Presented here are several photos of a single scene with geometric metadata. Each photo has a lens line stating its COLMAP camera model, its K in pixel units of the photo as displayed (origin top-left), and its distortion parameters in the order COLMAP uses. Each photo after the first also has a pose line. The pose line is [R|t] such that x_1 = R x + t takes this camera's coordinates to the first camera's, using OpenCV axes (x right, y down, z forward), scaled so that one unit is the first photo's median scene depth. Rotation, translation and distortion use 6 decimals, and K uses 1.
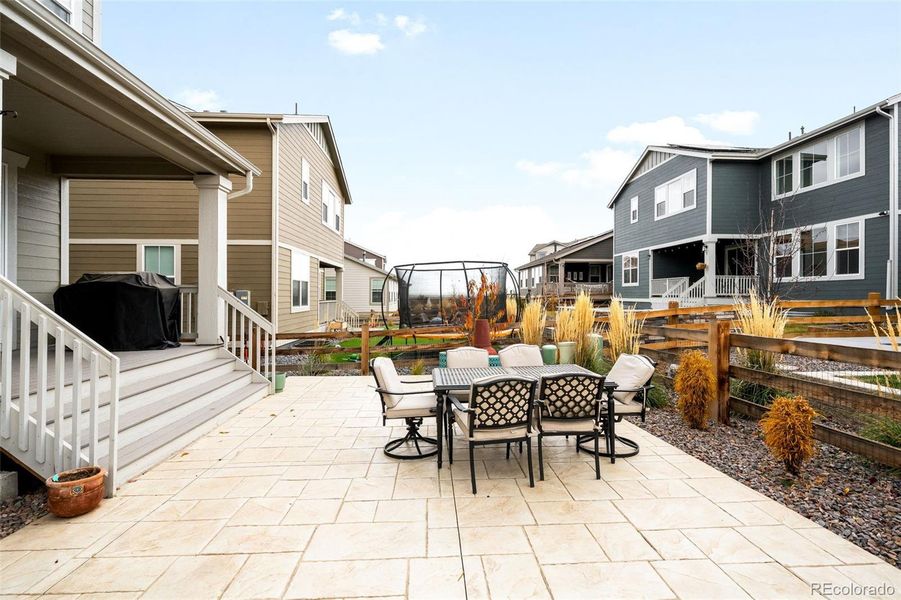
lens RADIAL K [[422.5, 0, 443.2], [0, 422.5, 296.5], [0, 0, 1]] dist [0.005874, 0.000455]
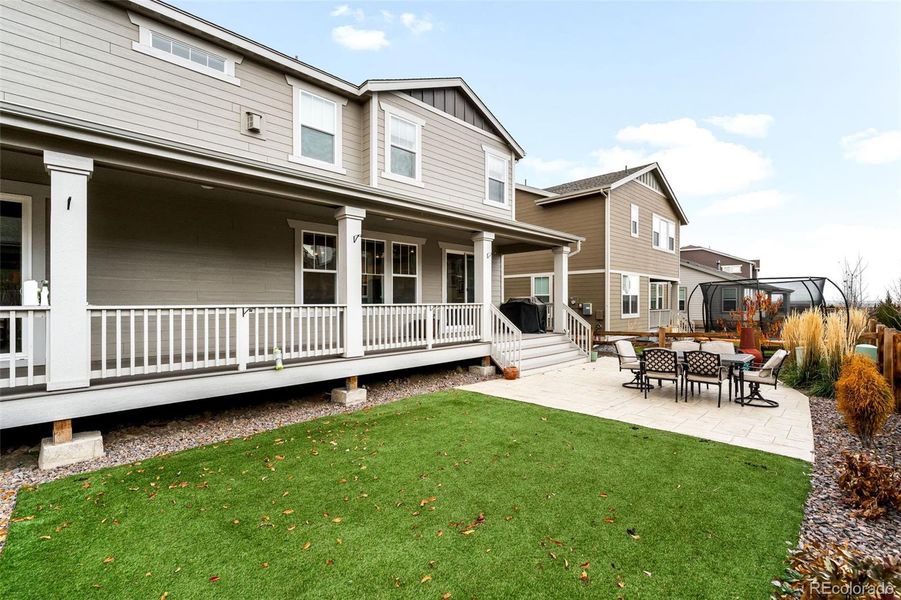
lens RADIAL K [[422.5, 0, 447.4], [0, 422.5, 302.6], [0, 0, 1]] dist [0.005874, 0.000455]
pose [[0.672070, -0.001973, -0.740485, 0.537374], [0.002890, 0.999996, -0.000041, -0.029131], [0.740482, -0.002113, 0.672073, -0.680828]]
